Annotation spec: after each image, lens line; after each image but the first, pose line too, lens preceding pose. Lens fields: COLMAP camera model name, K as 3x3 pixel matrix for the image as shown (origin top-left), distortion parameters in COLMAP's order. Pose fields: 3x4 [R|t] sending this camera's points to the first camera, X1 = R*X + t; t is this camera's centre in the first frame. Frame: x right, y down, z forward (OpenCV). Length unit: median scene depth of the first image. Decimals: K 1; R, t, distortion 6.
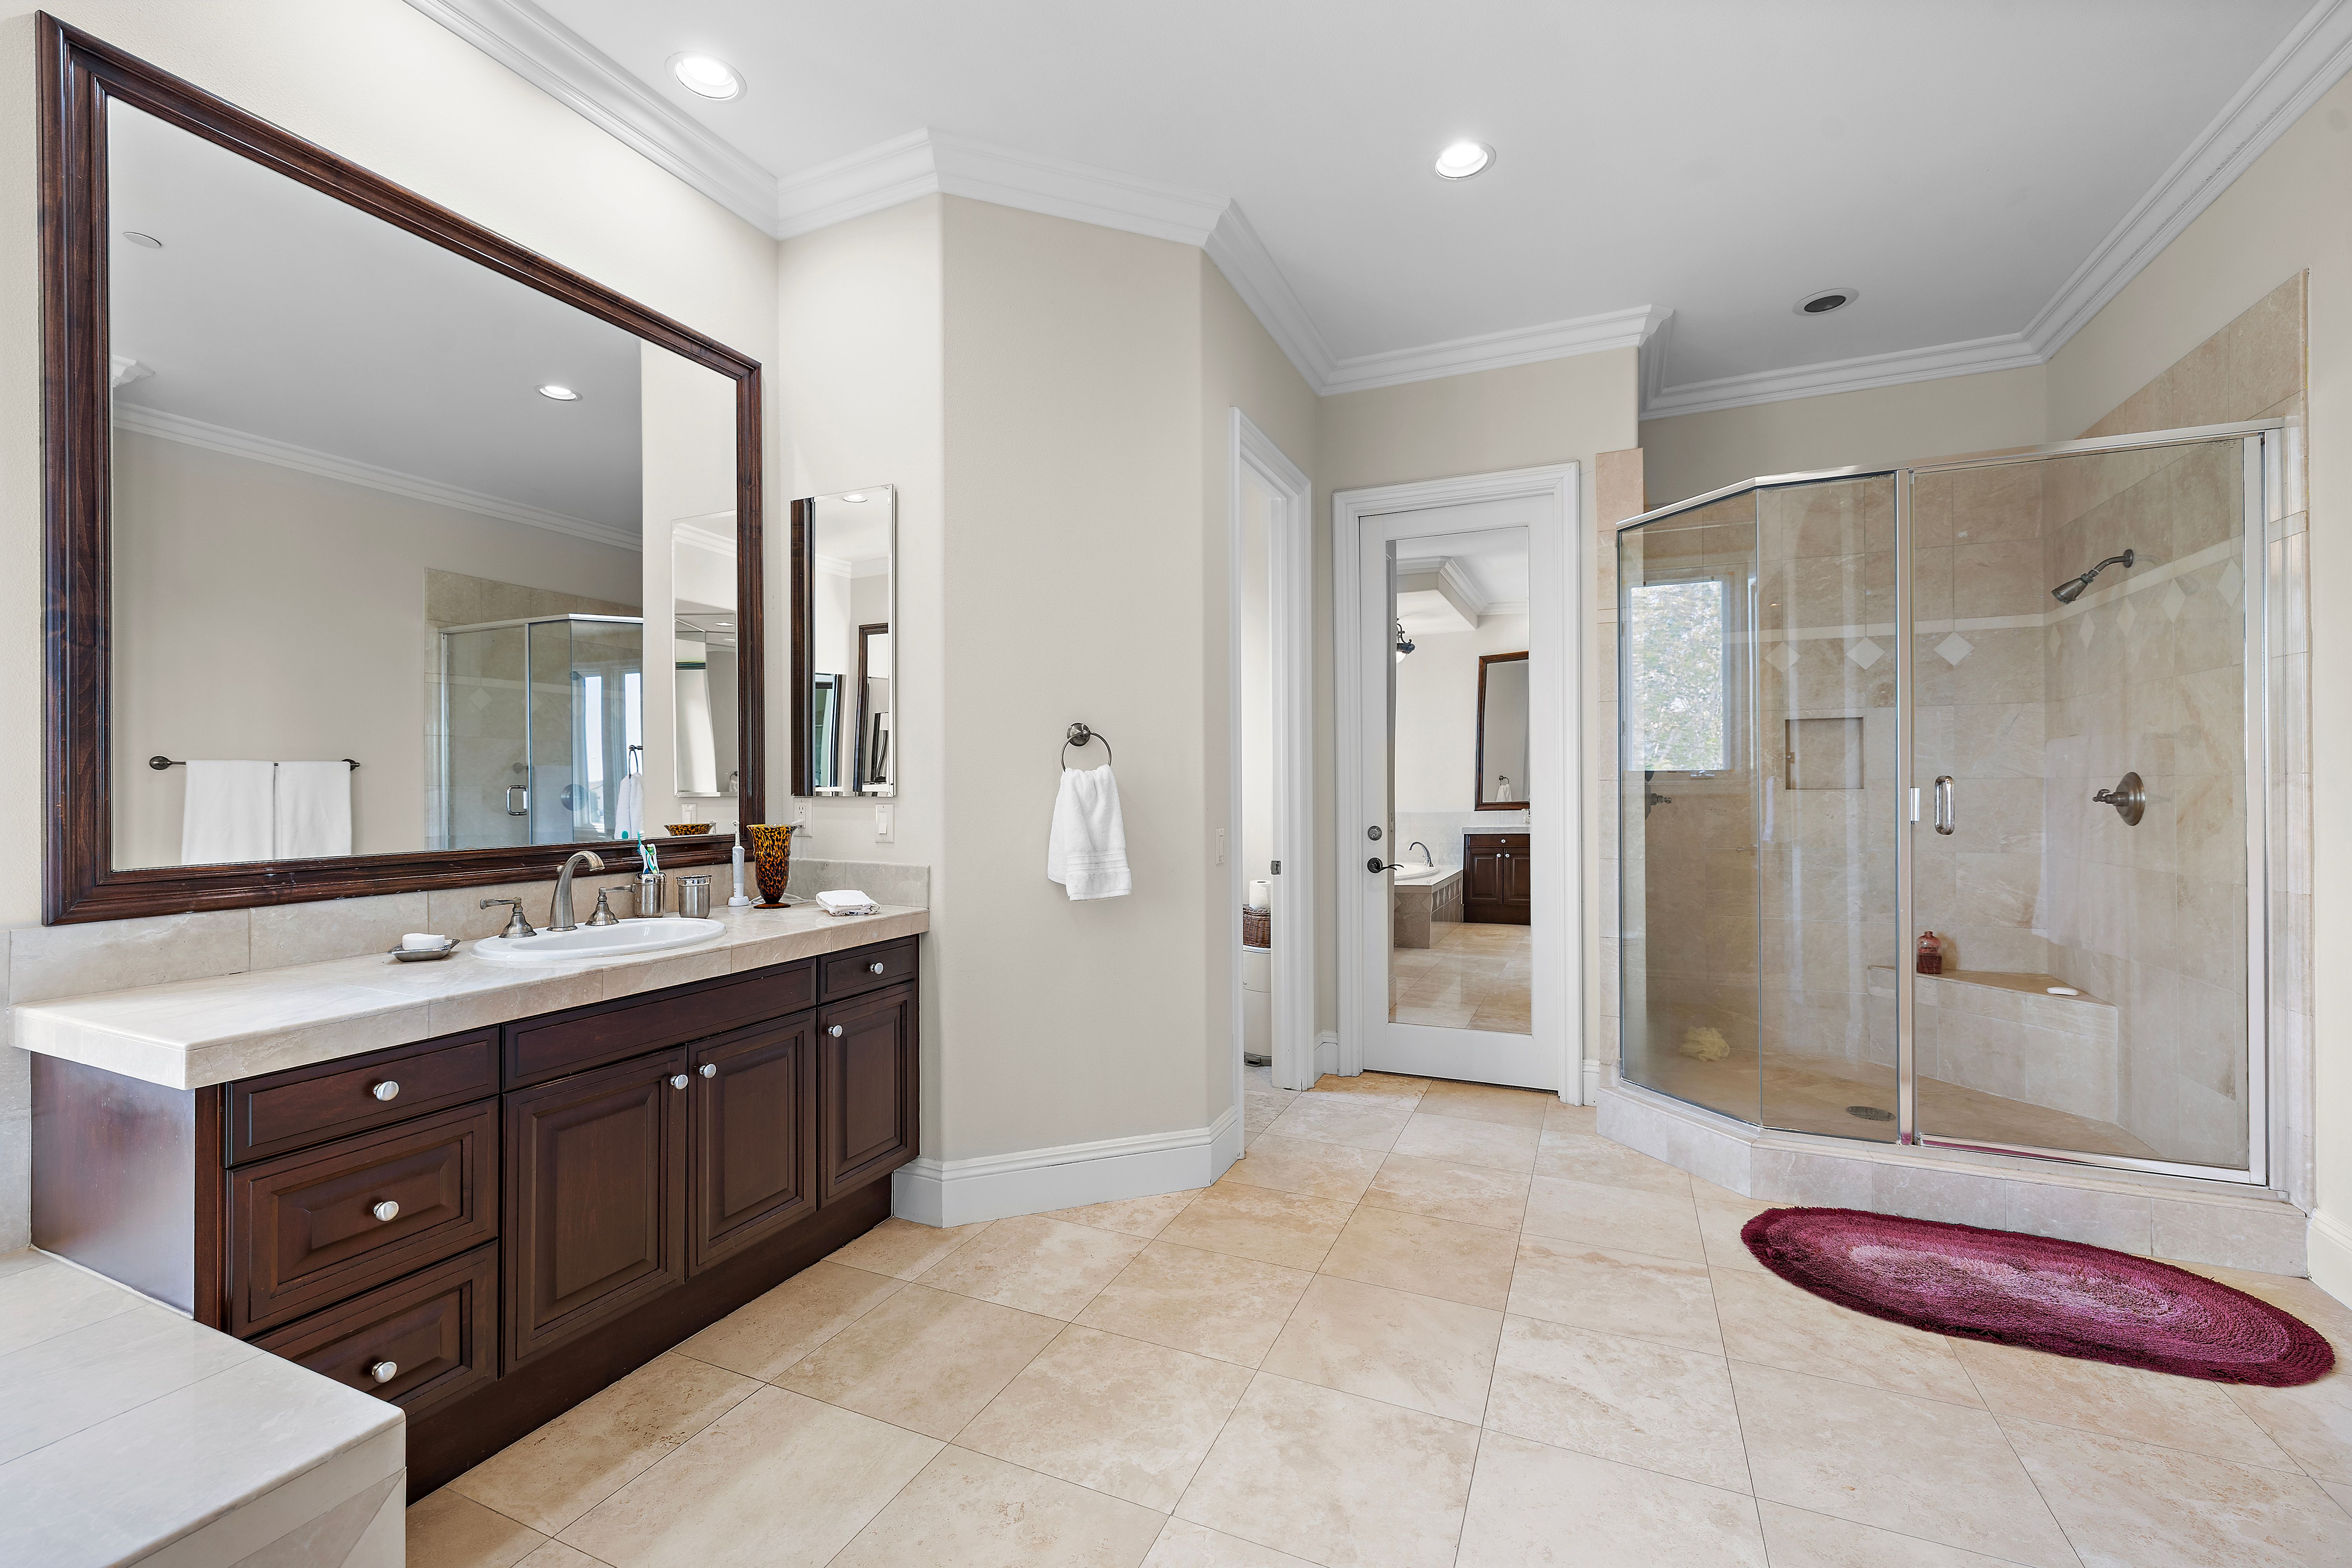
lens RADIAL K [[990.5, 0, 1169.1], [0, 990.5, 779.9], [0, 0, 1]] dist [0.001012, 0.000274]
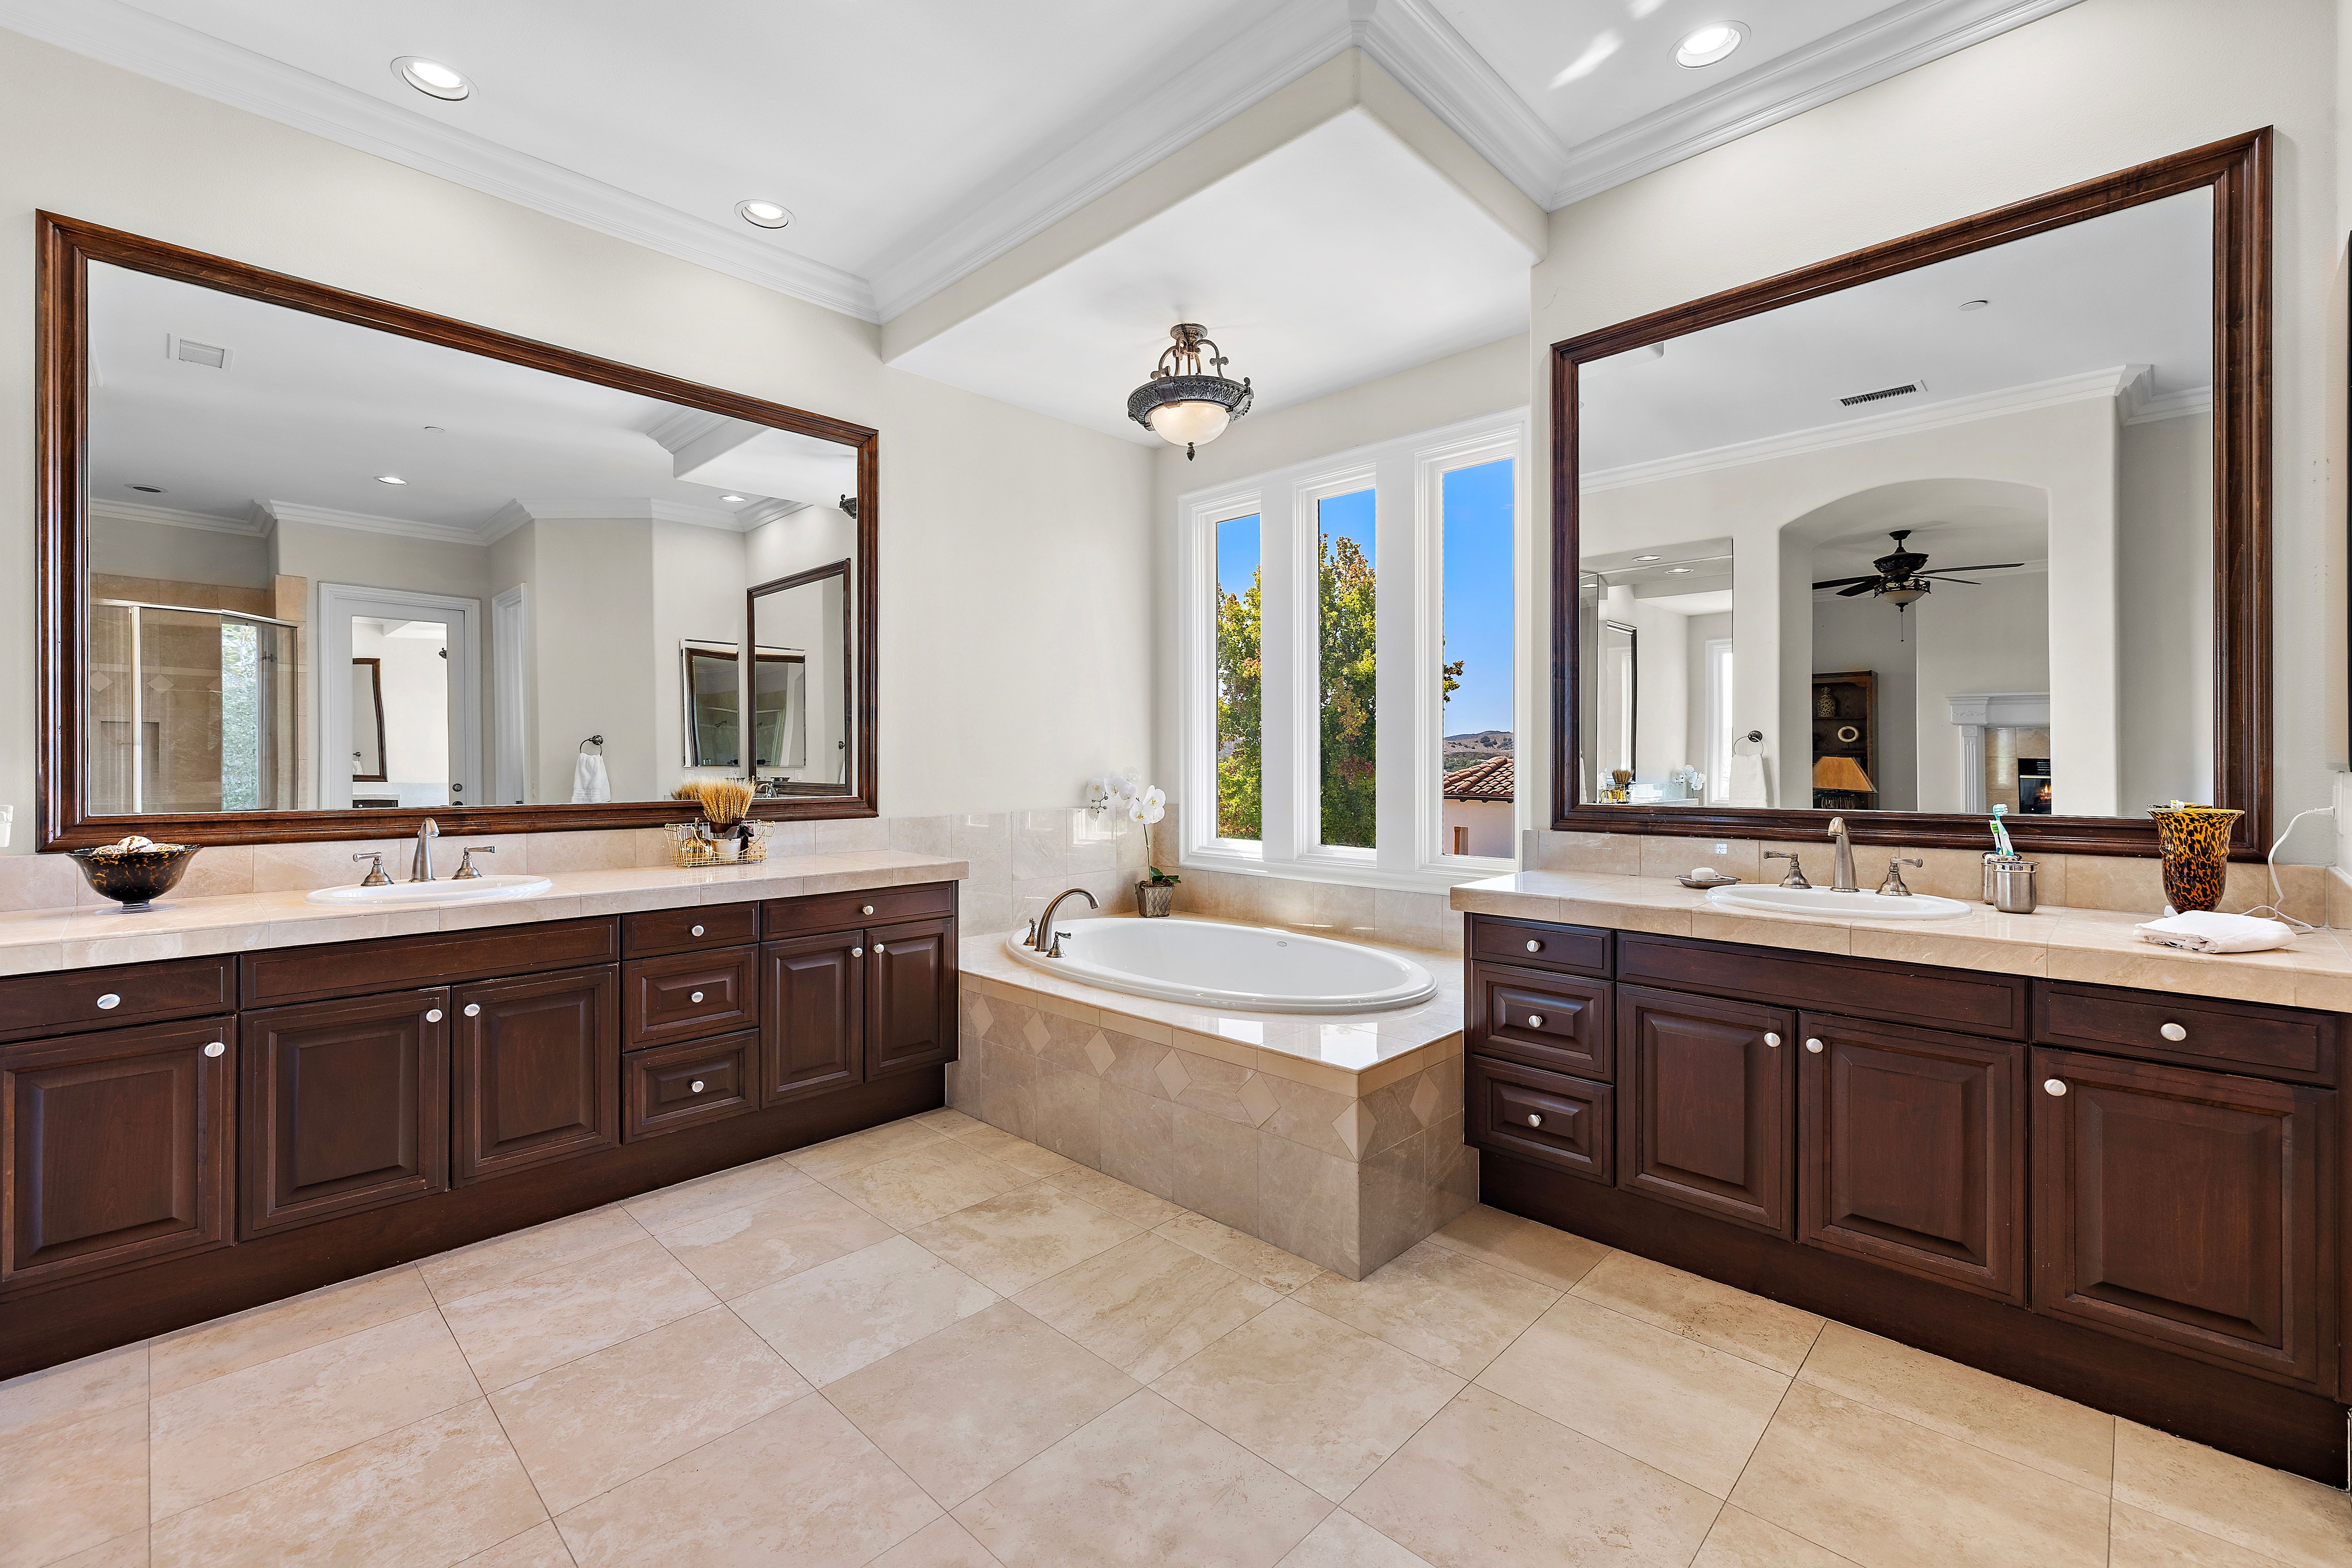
lens RADIAL K [[998.1, 0, 1173.1], [0, 998.1, 772.2], [0, 0, 1]] dist [0.001506, -0.000178]
pose [[-0.343641, 0.014823, -0.938984, 0.677718], [0.006236, 0.999889, 0.013502, 0.005777], [0.939080, -0.001216, -0.343696, 0.743604]]
